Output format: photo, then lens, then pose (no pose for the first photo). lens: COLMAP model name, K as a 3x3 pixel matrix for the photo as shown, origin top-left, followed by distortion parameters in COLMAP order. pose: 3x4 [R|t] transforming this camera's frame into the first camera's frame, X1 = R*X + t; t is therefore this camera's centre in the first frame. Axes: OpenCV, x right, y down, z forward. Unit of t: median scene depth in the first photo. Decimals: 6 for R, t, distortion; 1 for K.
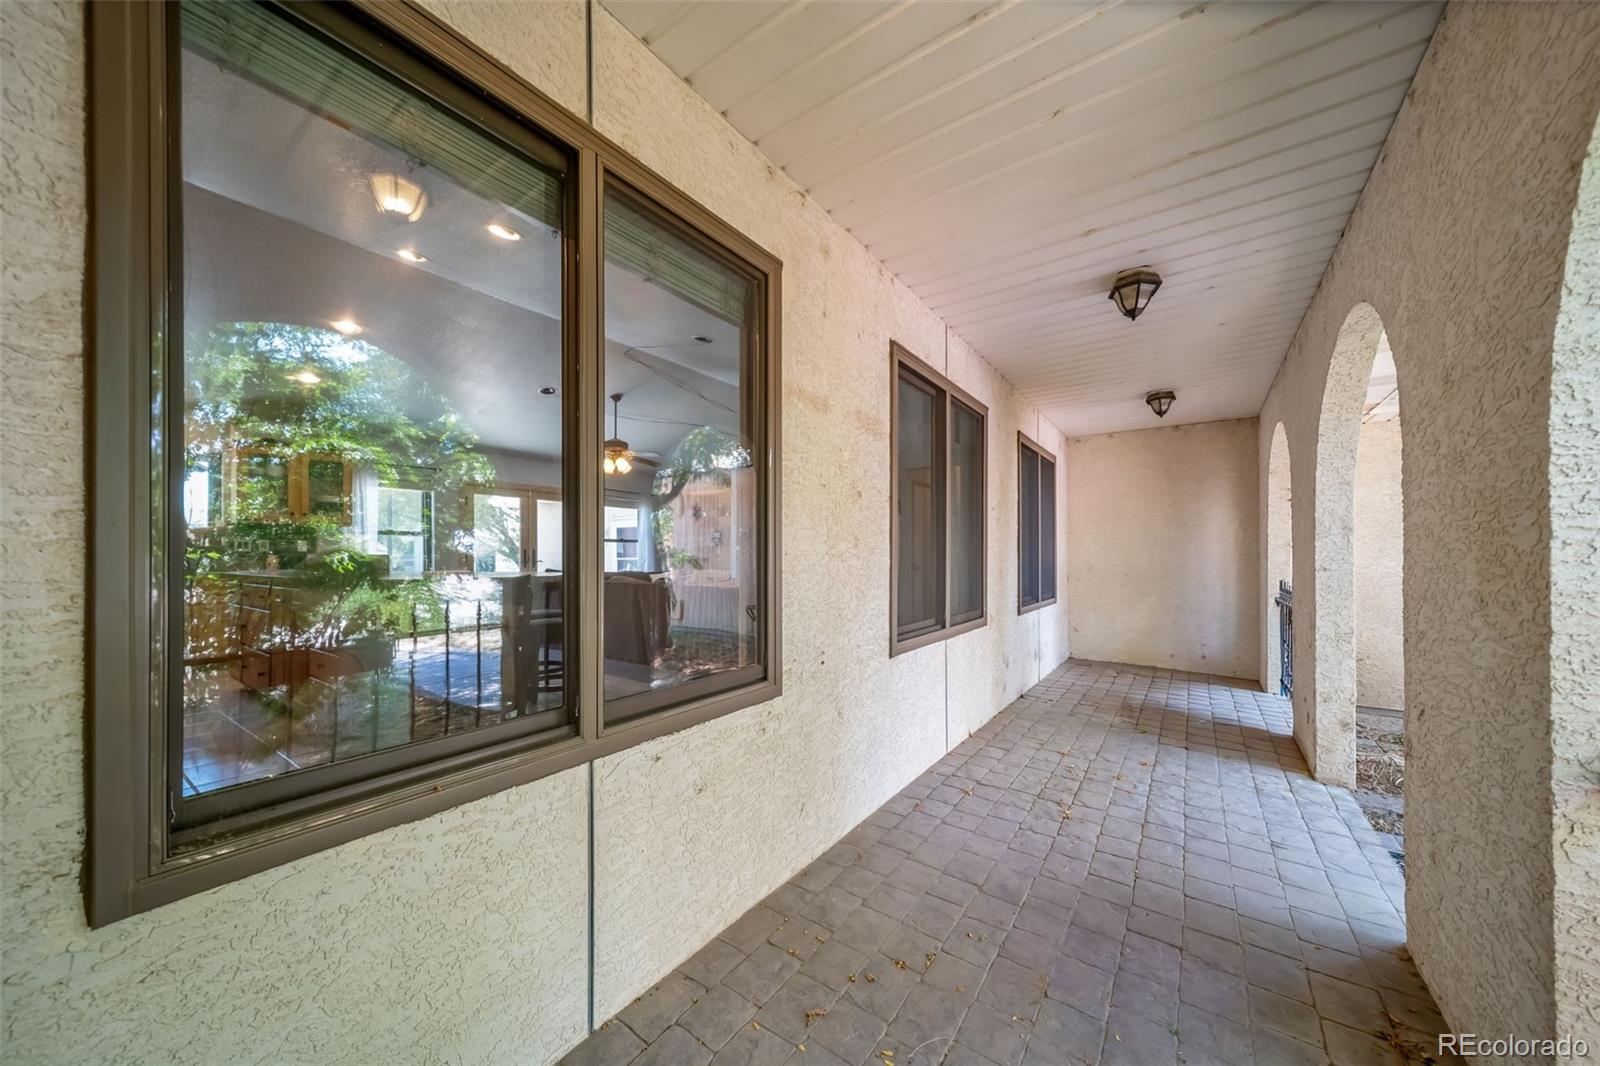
lens RADIAL K [[554.1, 0, 785.1], [0, 554.1, 552.3], [0, 0, 1]] dist [0.000279, -0.002741]
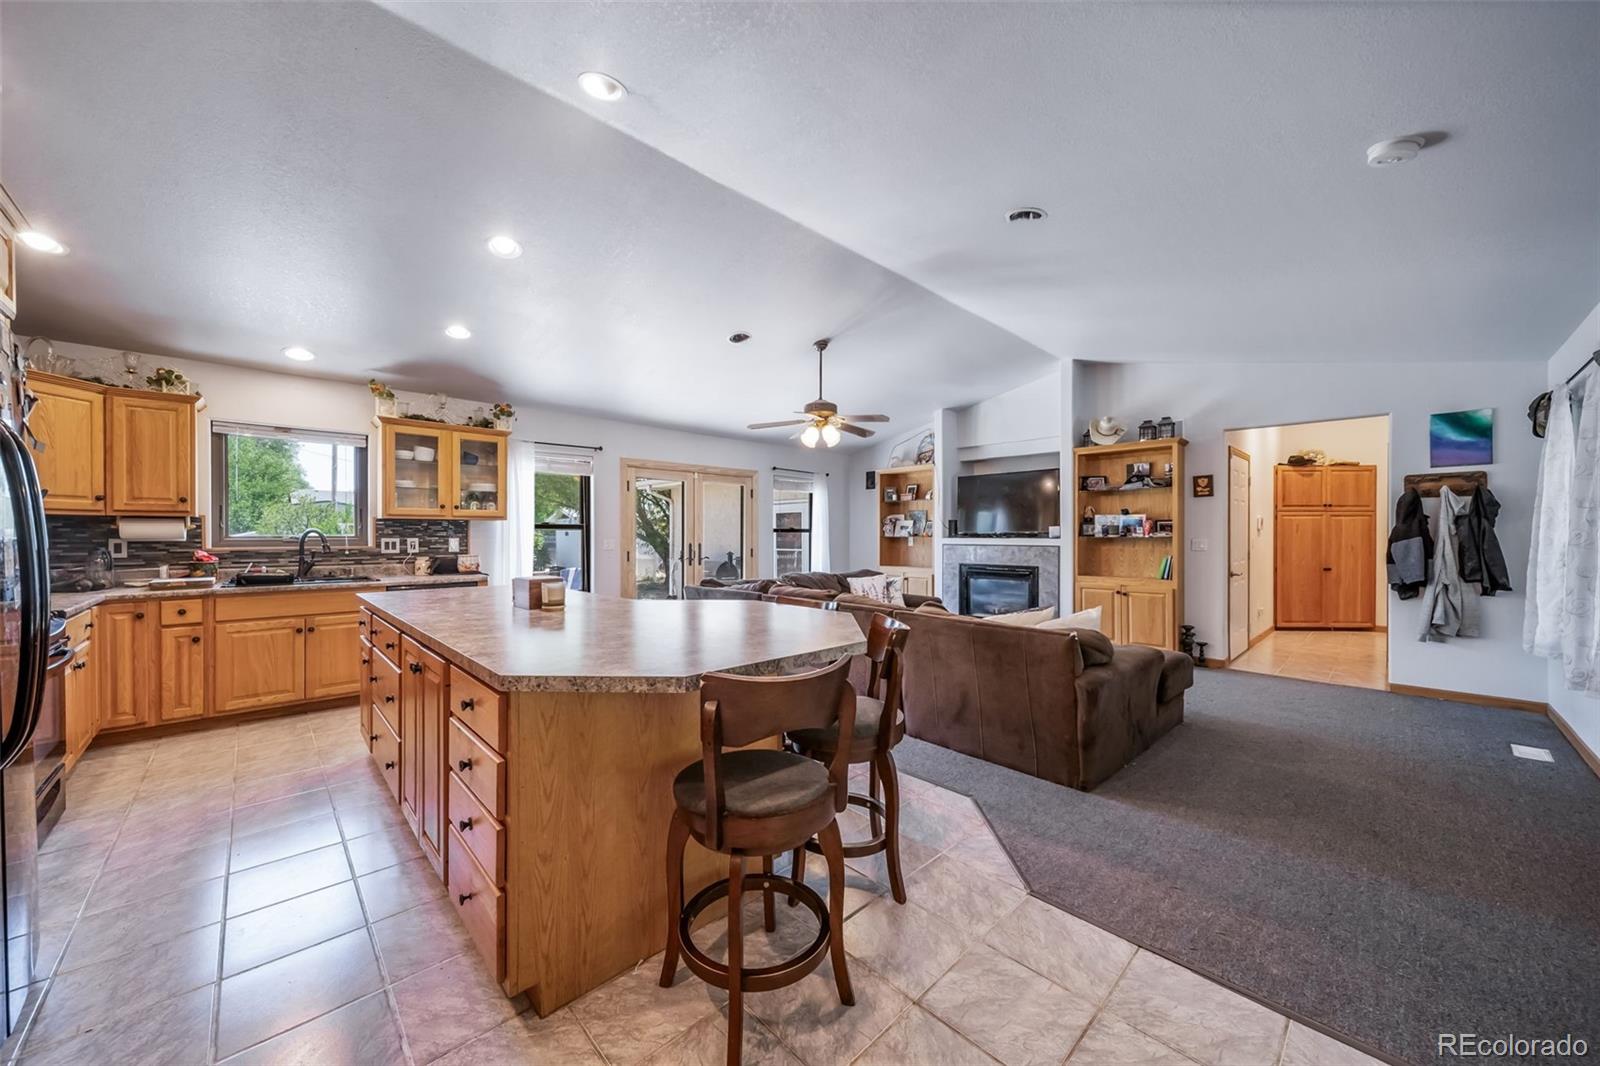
lens RADIAL K [[561.5, 0, 794.9], [0, 561.5, 550.1], [0, 0, 1]] dist [0.000392, -0.000081]
pose [[0.985202, 0.004616, -0.171333, -0.208255], [0.001027, 0.999460, 0.032828, -0.027248], [0.171392, -0.032518, 0.984666, 0.239136]]
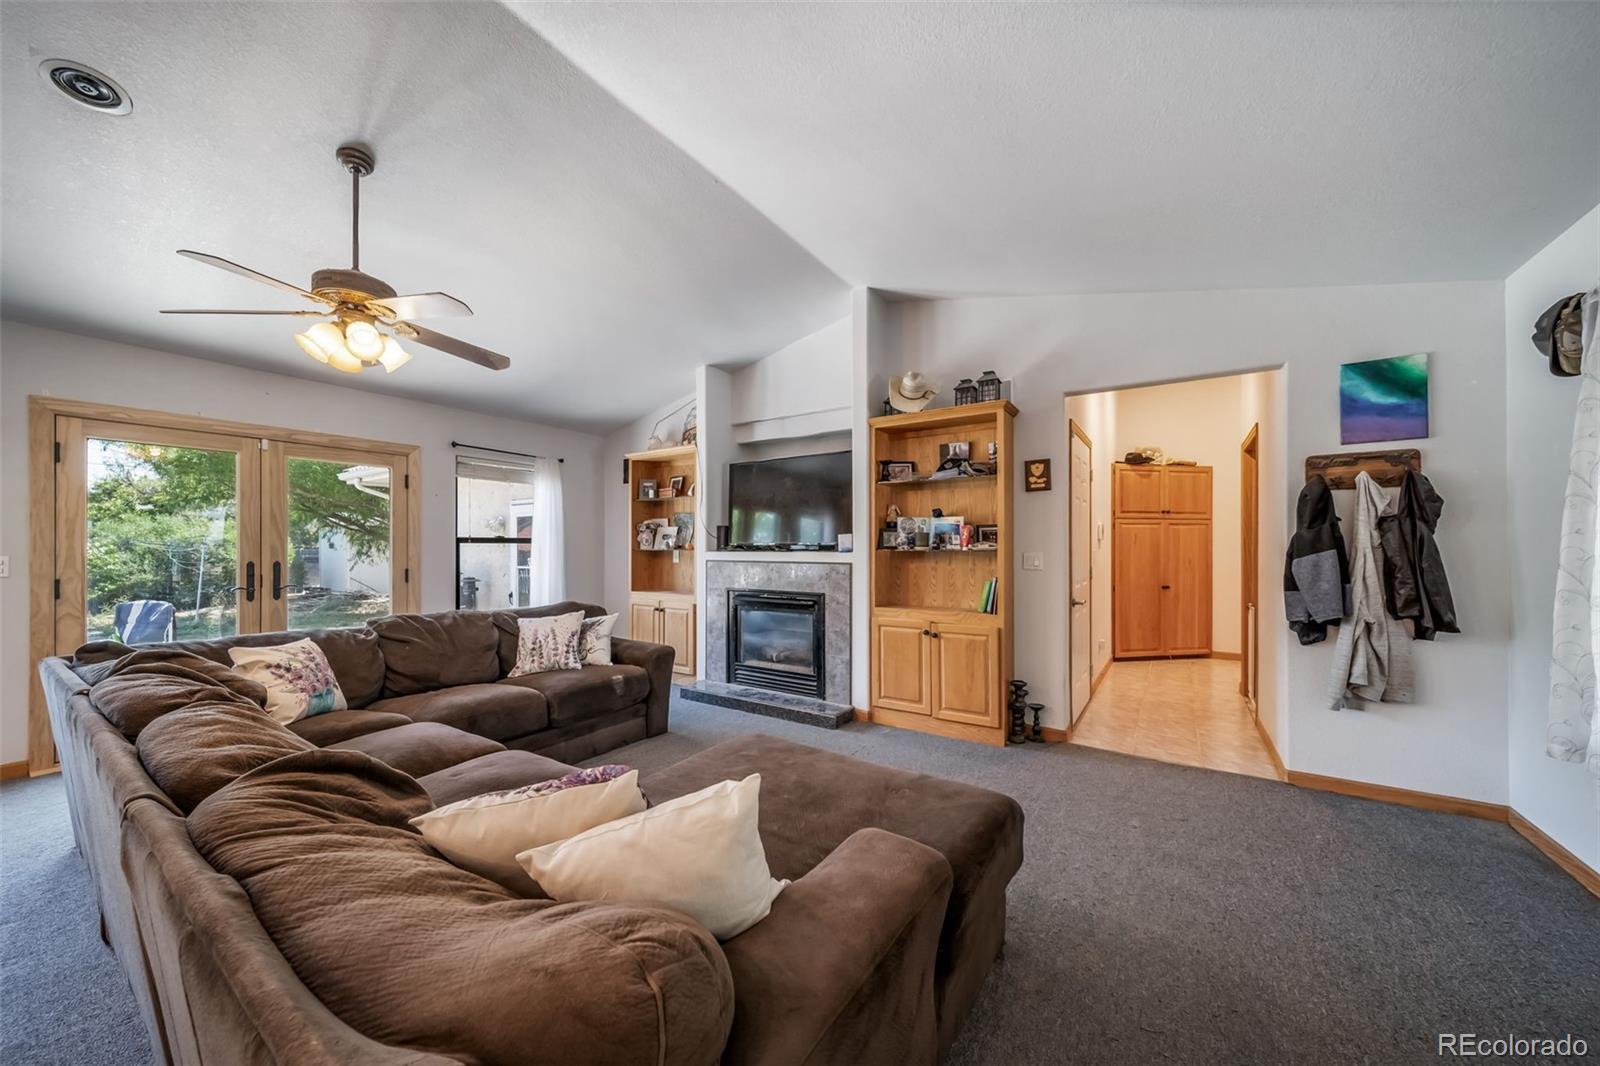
lens RADIAL K [[547.0, 0, 802.3], [0, 547.0, 566.1], [0, 0, 1]] dist [0.001474, 0.000111]
pose [[0.998522, -0.002677, 0.054288, -0.028597], [0.000465, 0.999171, 0.040715, -0.024940], [-0.054352, -0.040629, 0.997695, 0.611643]]
